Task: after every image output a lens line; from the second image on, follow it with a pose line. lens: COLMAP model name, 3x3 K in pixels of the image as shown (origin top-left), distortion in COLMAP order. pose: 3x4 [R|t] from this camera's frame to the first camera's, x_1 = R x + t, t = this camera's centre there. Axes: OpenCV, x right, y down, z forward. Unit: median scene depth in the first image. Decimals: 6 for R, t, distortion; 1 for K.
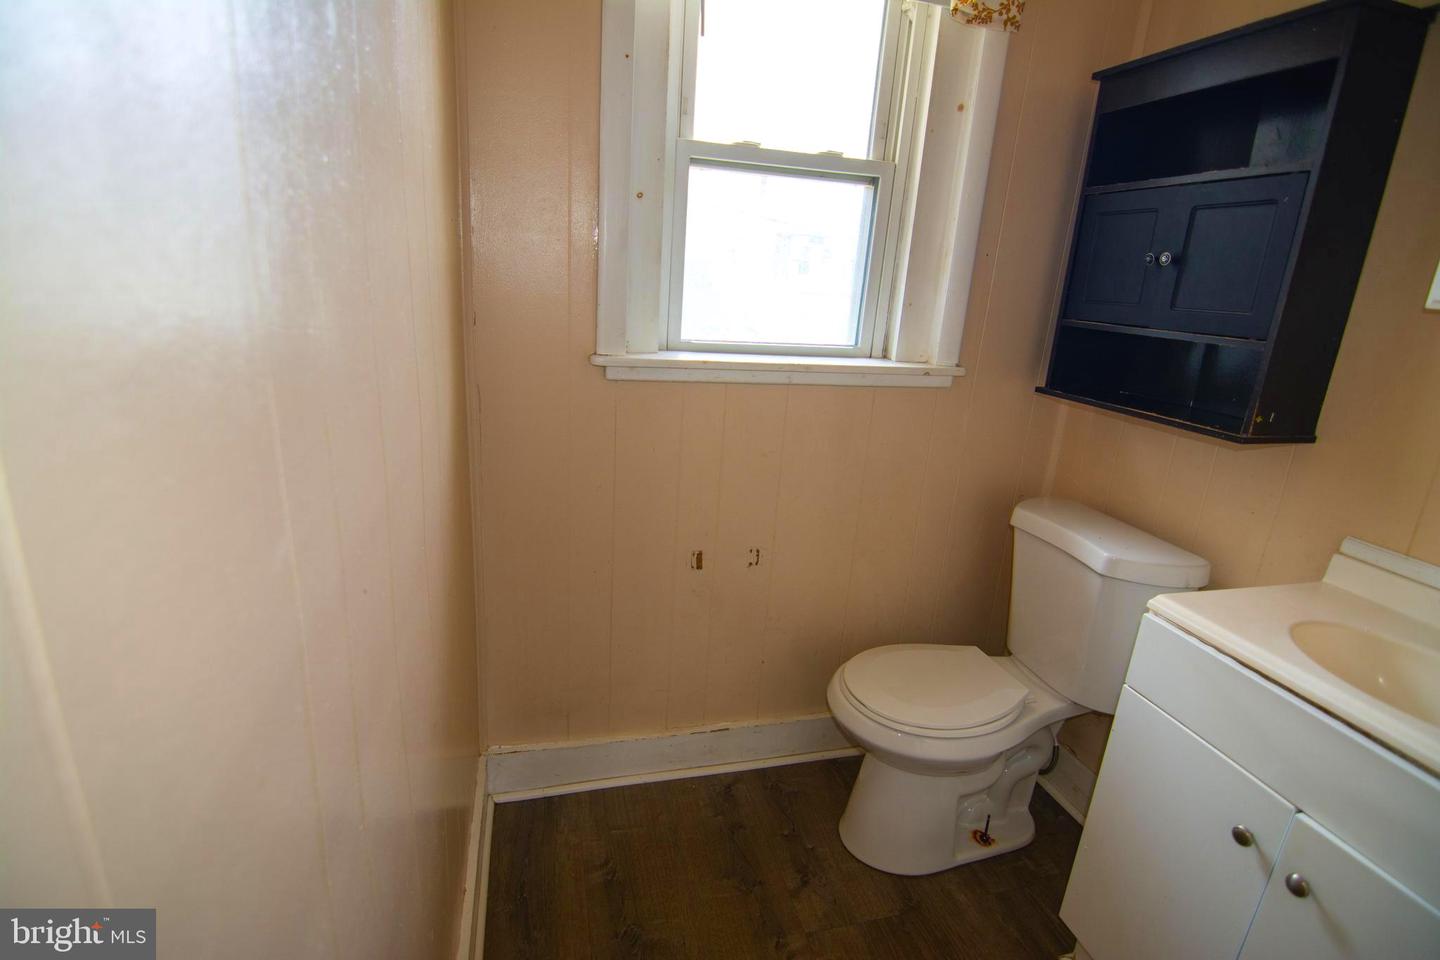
lens RADIAL K [[699.4, 0, 718.8], [0, 699.4, 478.3], [0, 0, 1]] dist [-0.016089, -0.005155]
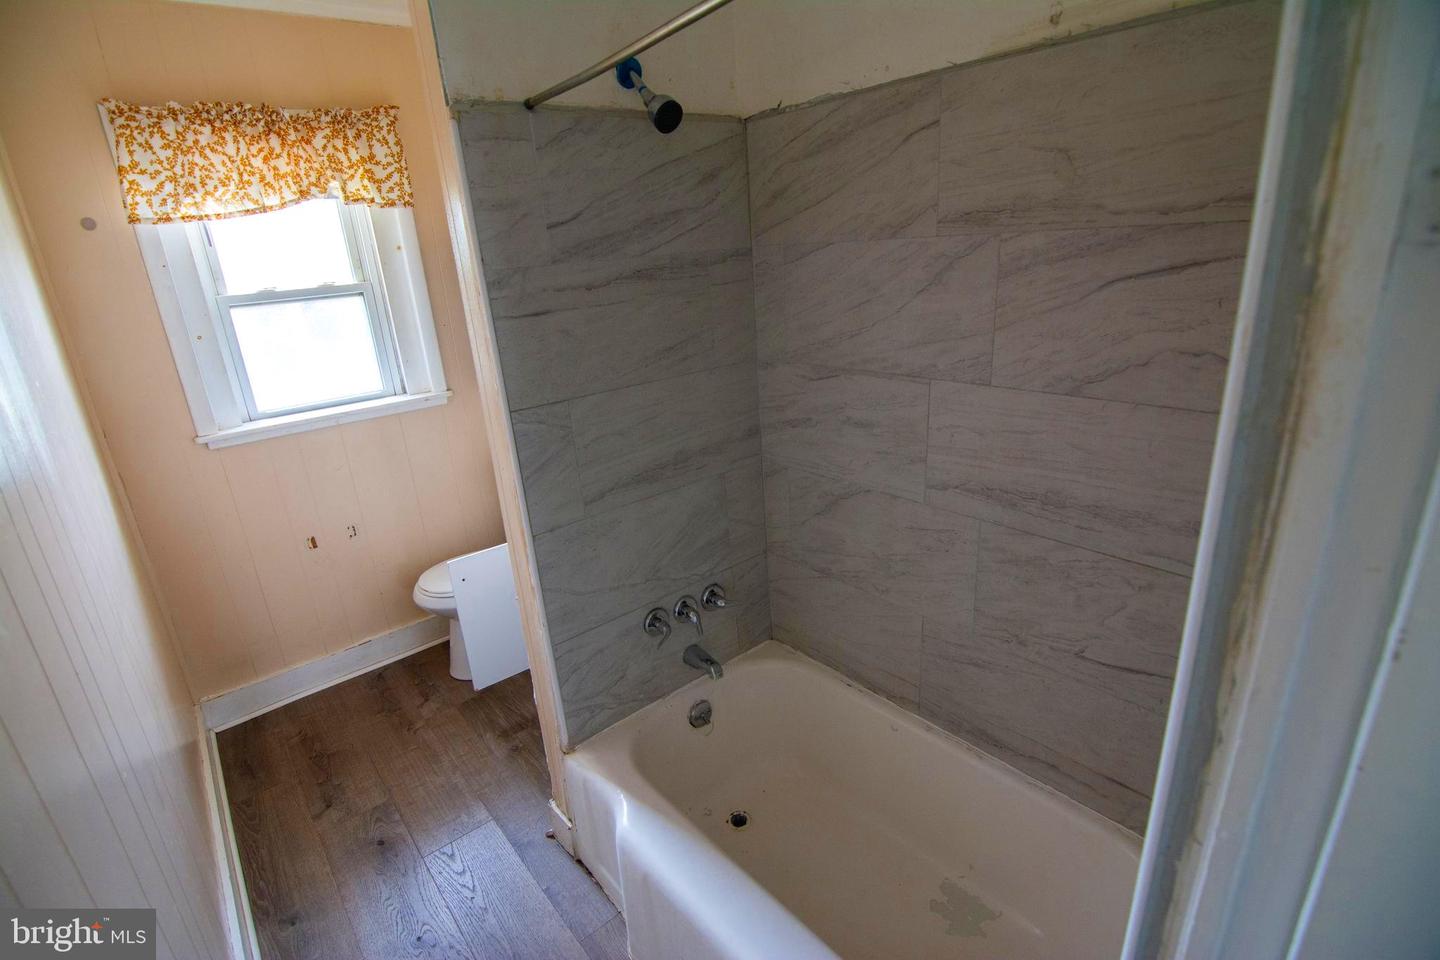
lens RADIAL K [[699.4, 0, 721.3], [0, 699.4, 485.1], [0, 0, 1]] dist [-0.016089, -0.005155]
pose [[0.896619, -0.252739, 0.363590, 0.270960], [0.233871, 0.967534, 0.095824, 0.056863], [-0.376004, -0.000884, 0.926617, -0.855804]]
